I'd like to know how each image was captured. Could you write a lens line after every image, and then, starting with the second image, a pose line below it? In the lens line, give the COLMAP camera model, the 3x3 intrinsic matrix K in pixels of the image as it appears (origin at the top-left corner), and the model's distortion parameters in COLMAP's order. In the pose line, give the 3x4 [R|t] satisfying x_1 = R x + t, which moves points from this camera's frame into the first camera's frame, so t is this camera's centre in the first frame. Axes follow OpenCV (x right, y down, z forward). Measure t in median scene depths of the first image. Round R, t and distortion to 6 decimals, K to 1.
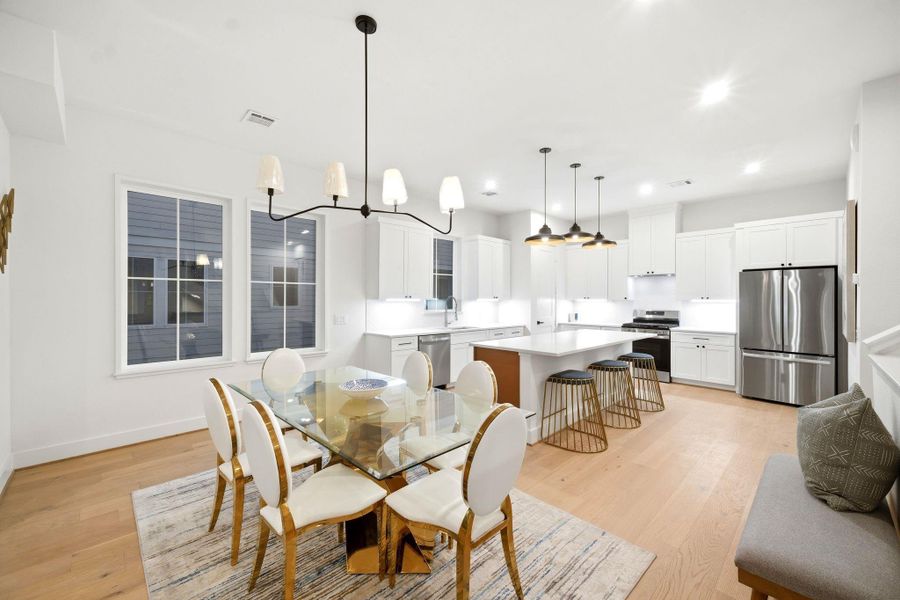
lens RADIAL K [[356.7, 0, 450.9], [0, 356.7, 300.0], [0, 0, 1]] dist [0.004839, 0.000457]
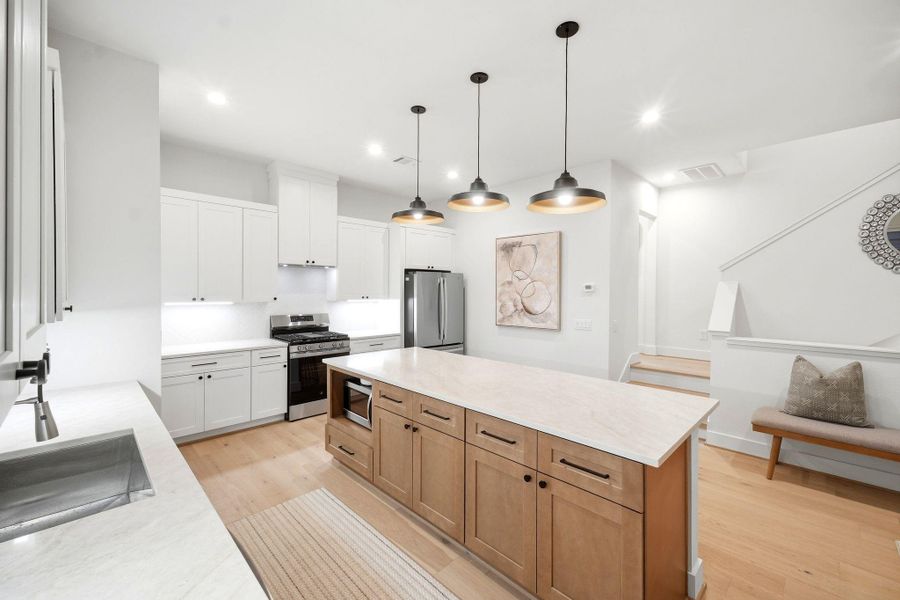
lens RADIAL K [[372.3, 0, 450.1], [0, 372.3, 289.6], [0, 0, 1]] dist [0.001454, 0.000181]
pose [[-0.004956, -0.000990, 0.999987, -0.227190], [-0.002347, 0.999997, 0.000979, -0.029929], [-0.999985, -0.002343, -0.004958, 0.907376]]
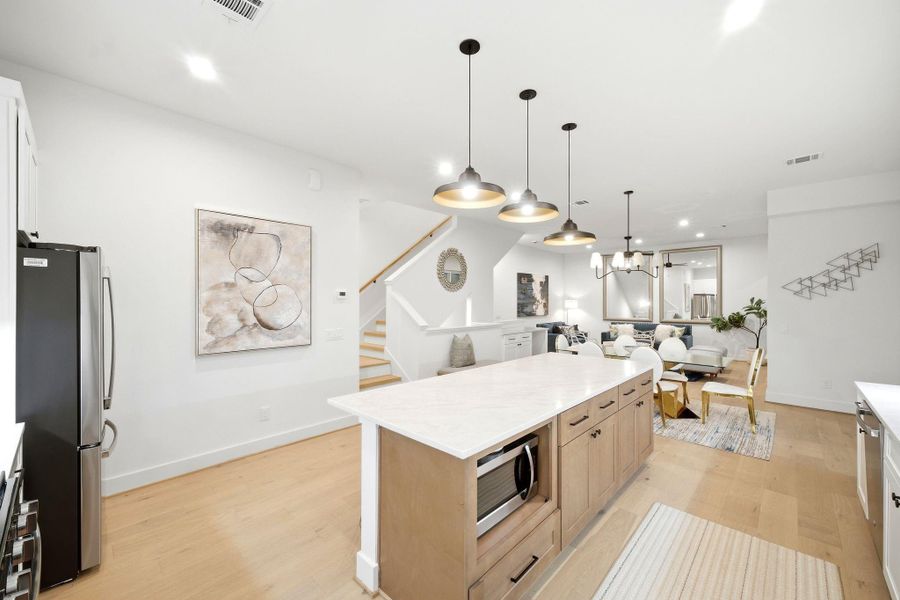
lens RADIAL K [[356.7, 0, 450.9], [0, 356.7, 300.0], [0, 0, 1]] dist [0.004839, 0.000457]
pose [[-0.999300, -0.001954, -0.037360, 0.433223], [-0.001880, 0.999996, -0.002006, -0.020754], [0.037364, -0.001935, -0.999300, 1.388653]]
